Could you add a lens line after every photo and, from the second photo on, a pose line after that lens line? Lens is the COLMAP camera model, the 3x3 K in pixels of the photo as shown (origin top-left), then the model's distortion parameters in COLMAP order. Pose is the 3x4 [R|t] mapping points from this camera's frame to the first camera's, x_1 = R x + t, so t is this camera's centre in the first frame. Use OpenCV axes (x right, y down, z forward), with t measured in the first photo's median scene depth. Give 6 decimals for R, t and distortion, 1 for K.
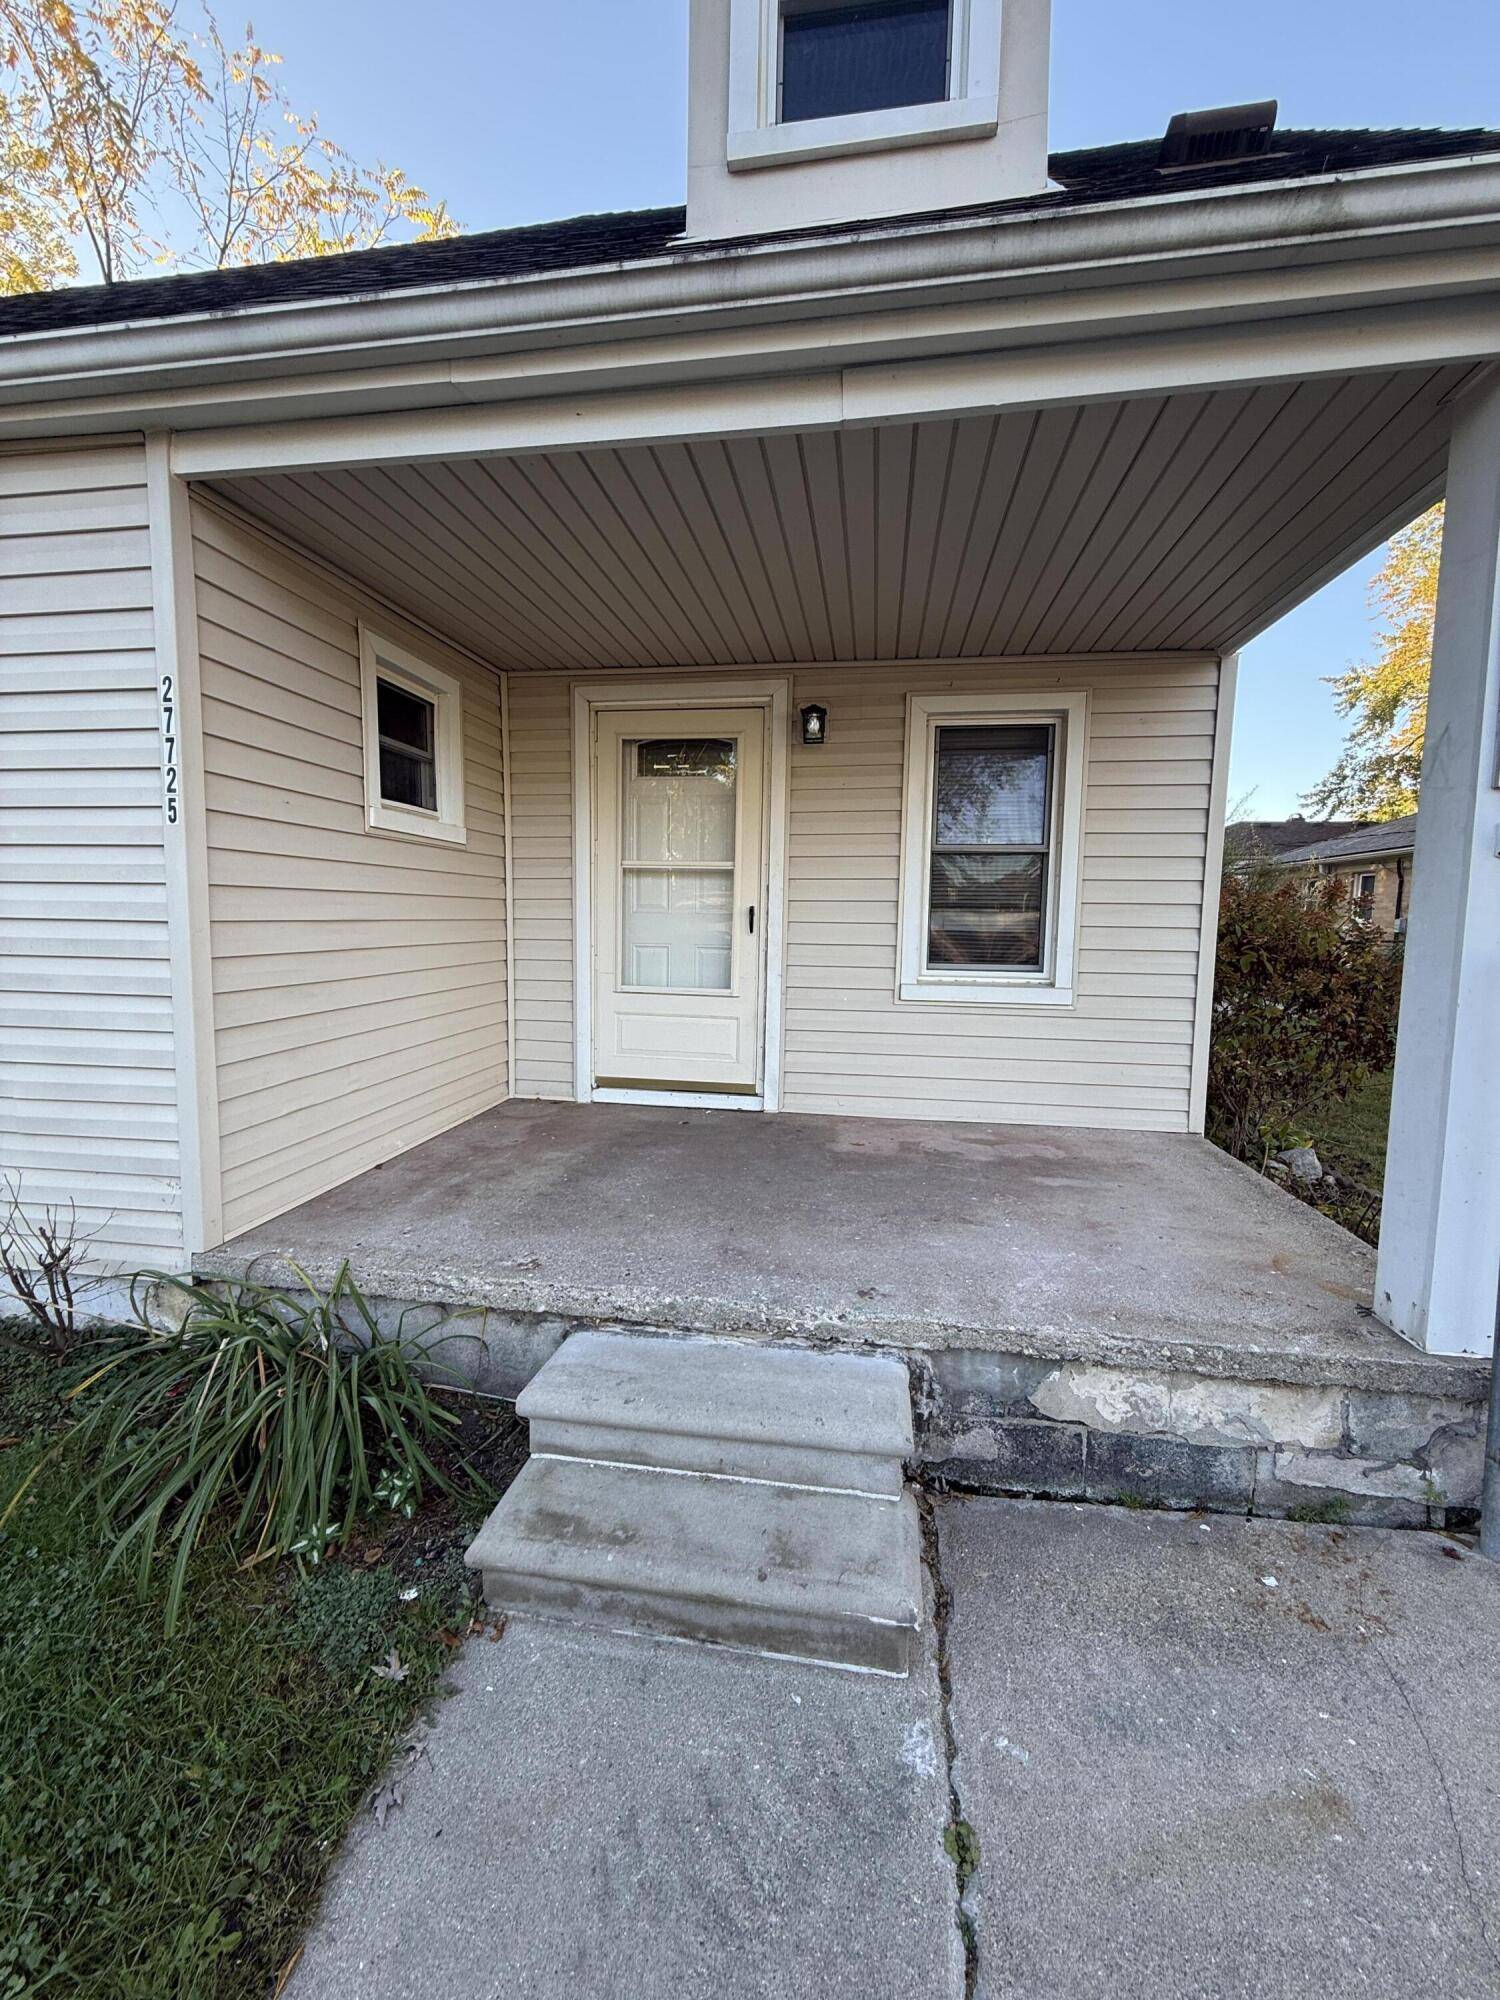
lens RADIAL K [[795.0, 0, 743.9], [0, 795.0, 991.9], [0, 0, 1]] dist [0.000525, -0.000140]
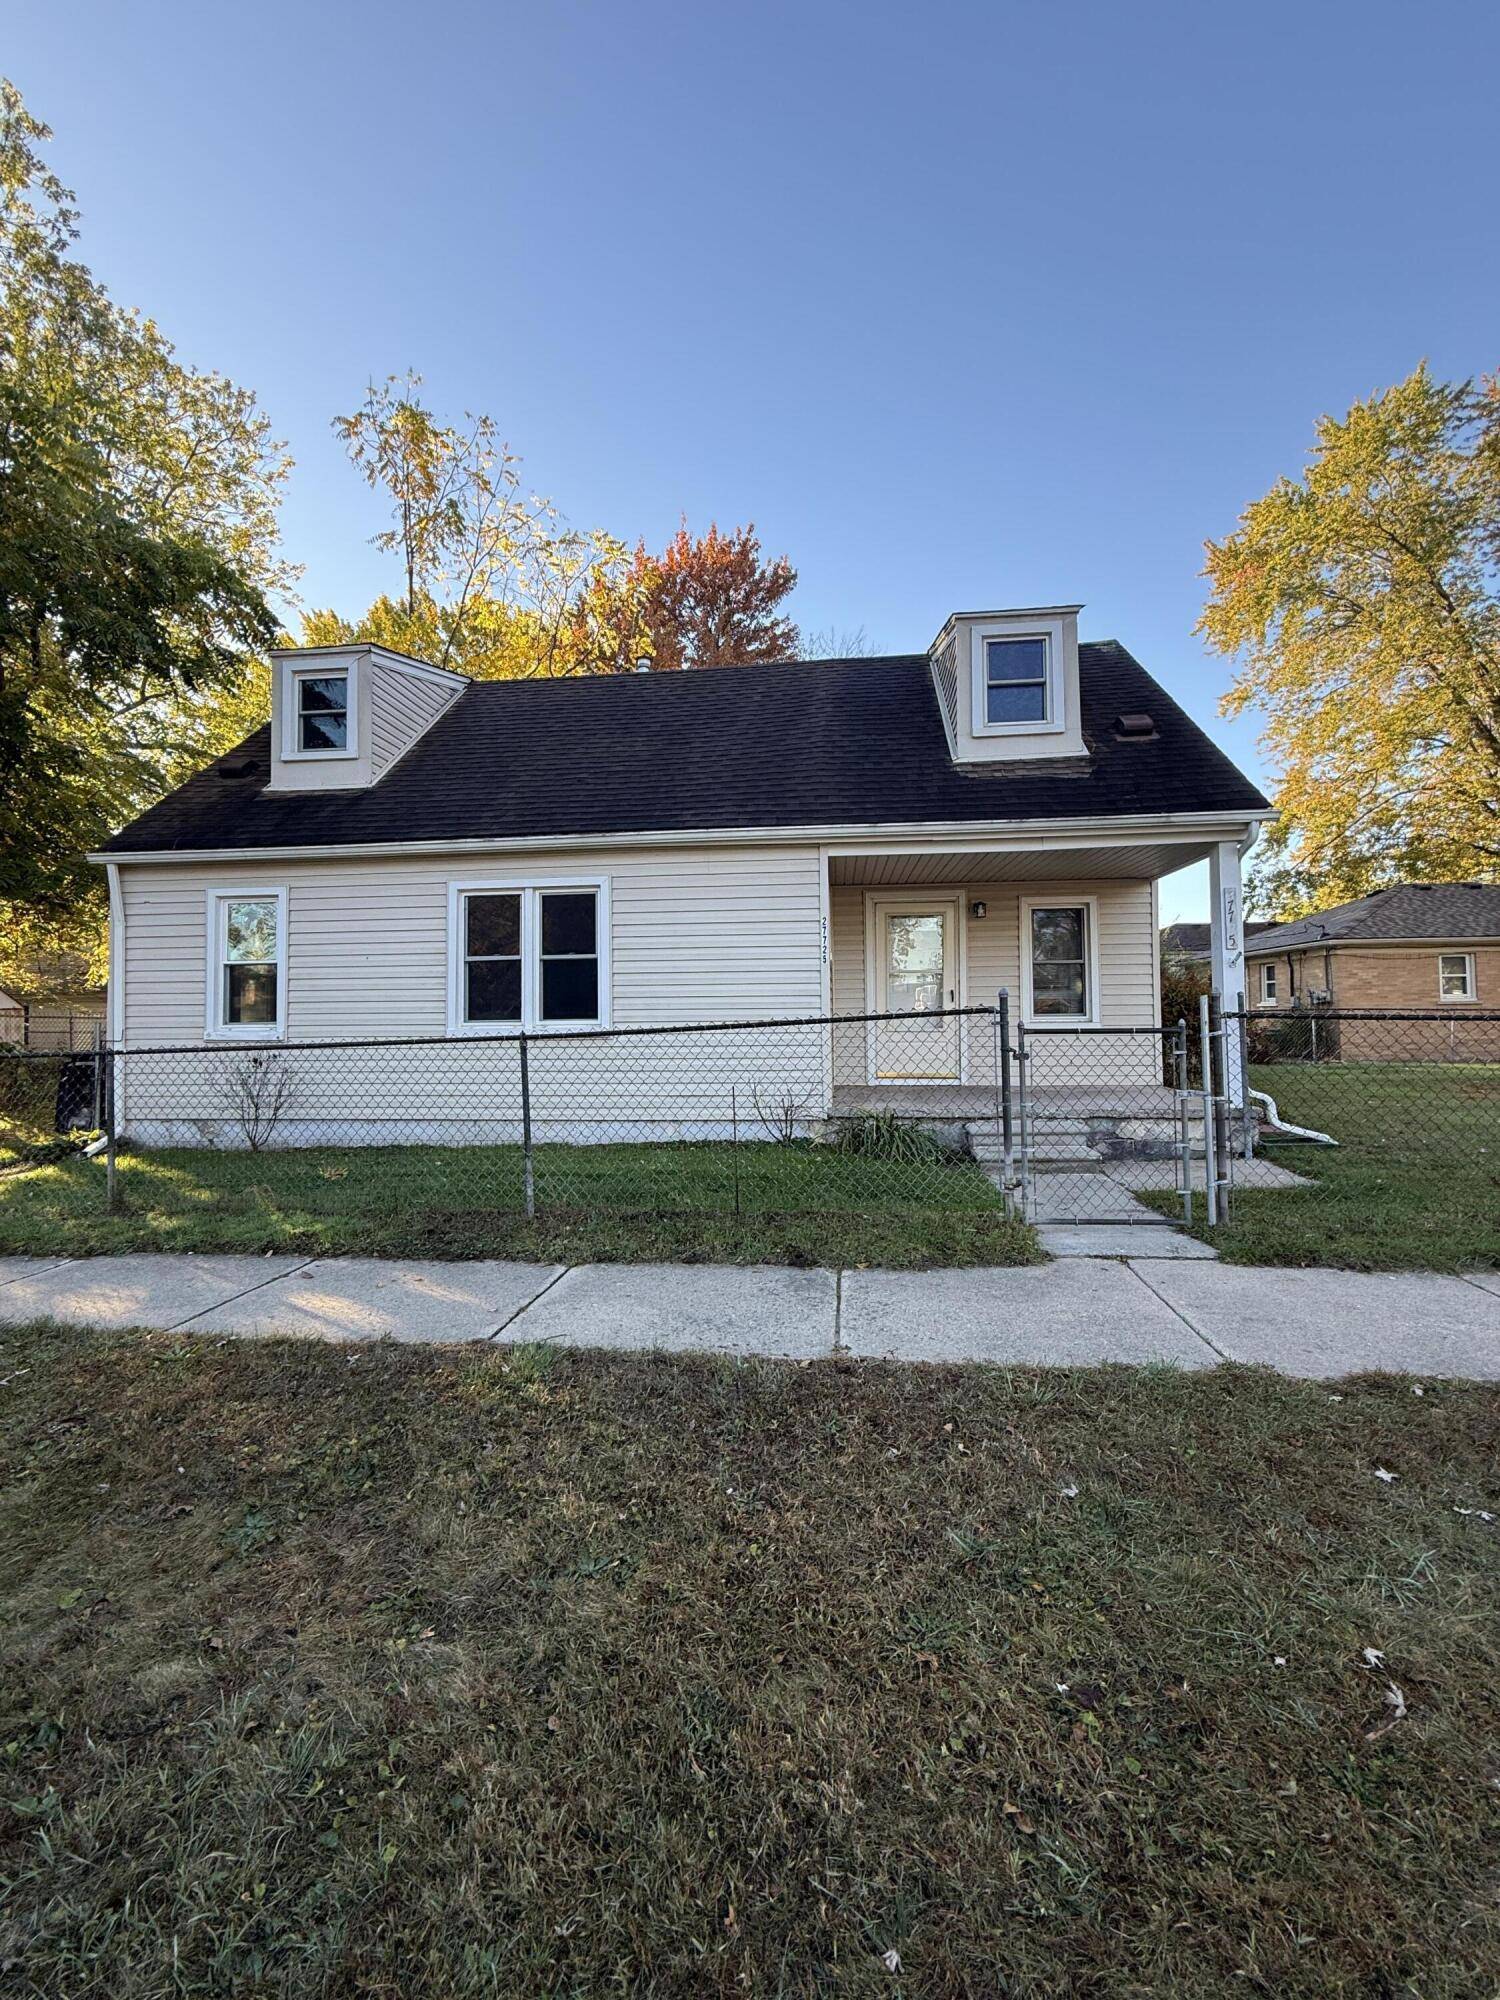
lens RADIAL K [[795.0, 0, 743.9], [0, 795.0, 991.9], [0, 0, 1]] dist [0.000525, -0.000140]
pose [[0.998688, -0.021514, 0.046468, -0.654224], [0.027095, 0.992033, -0.123031, 0.148816], [-0.043451, 0.124129, 0.991314, -1.125187]]
